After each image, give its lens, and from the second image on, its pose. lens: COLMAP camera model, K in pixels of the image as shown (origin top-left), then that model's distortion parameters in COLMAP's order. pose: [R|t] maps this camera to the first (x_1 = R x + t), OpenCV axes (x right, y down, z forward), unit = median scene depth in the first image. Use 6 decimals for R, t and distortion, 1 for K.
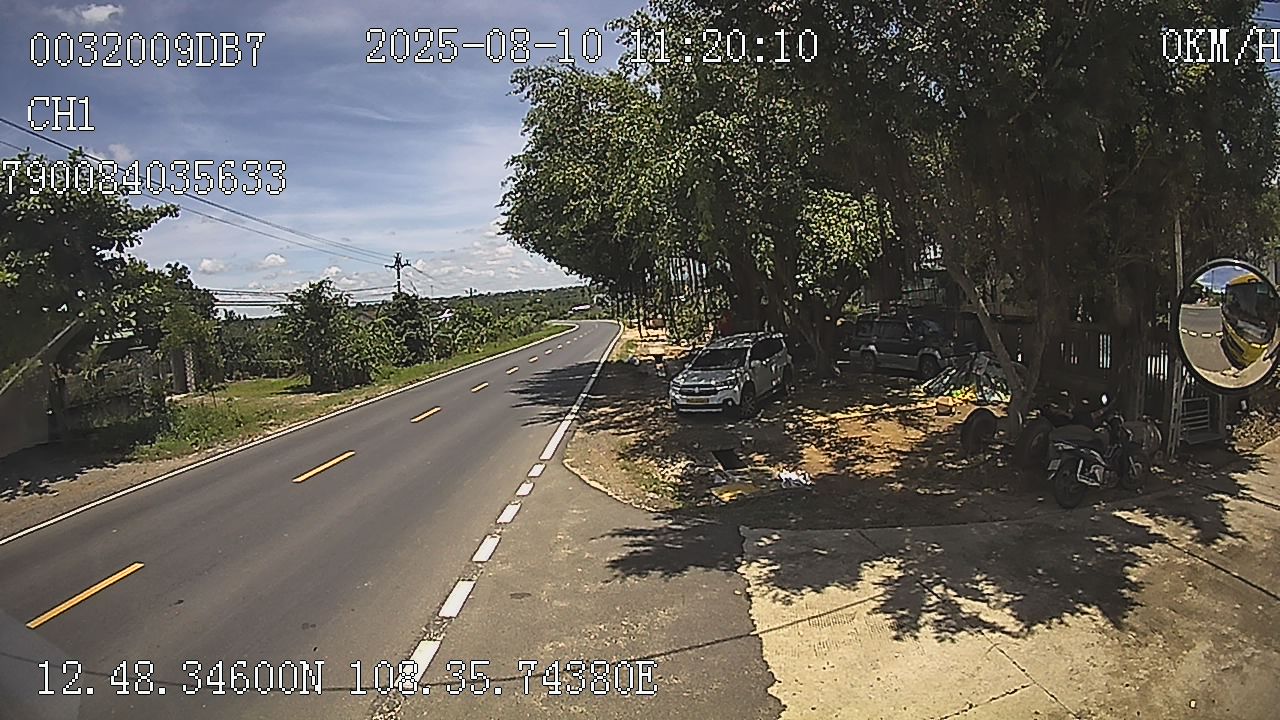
lens RADIAL K [[835.1, 0, 639.2], [0, 835.1, 342.8], [0, 0, 1]] dist [-0.188858, -0.004543]
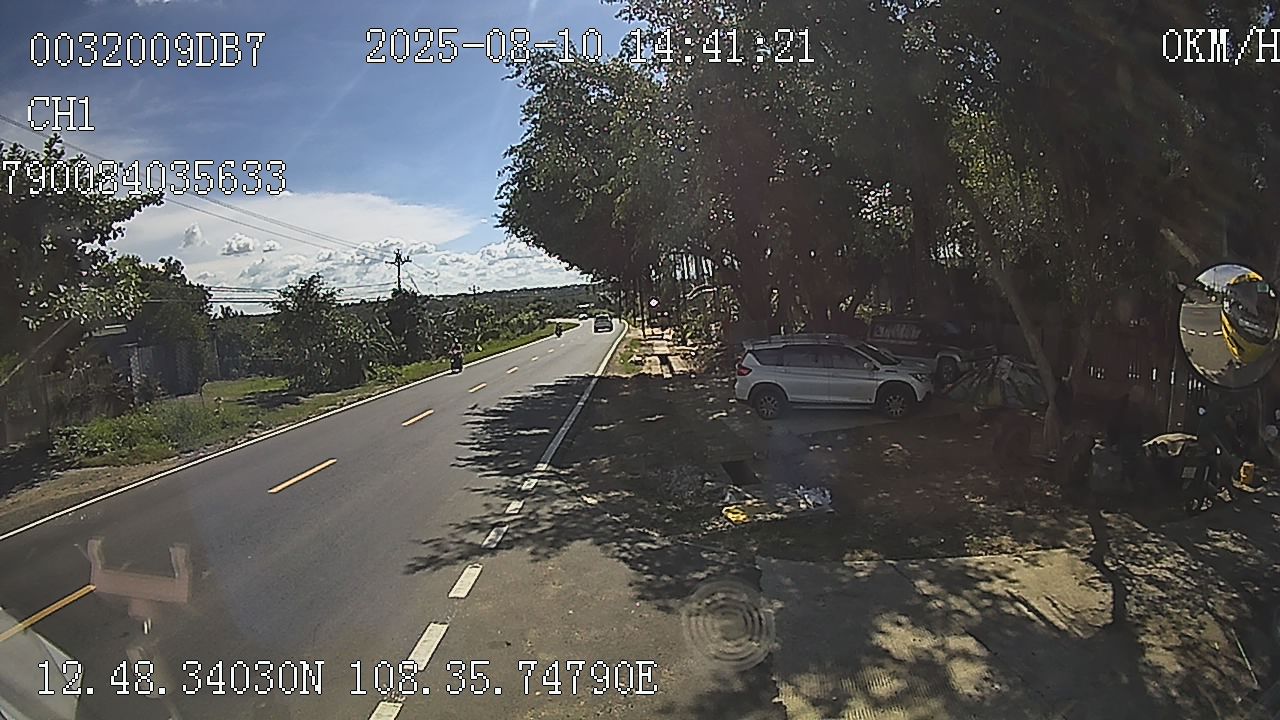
lens RADIAL K [[753.2, 0, 641.8], [0, 753.2, 340.6], [0, 0, 1]] dist [-0.154984, 0.000381]
pose [[0.999972, 0.005465, -0.005031, 0.002539], [-0.005438, 0.999971, 0.005290, -0.006735], [0.005060, -0.005263, 0.999973, 0.129572]]
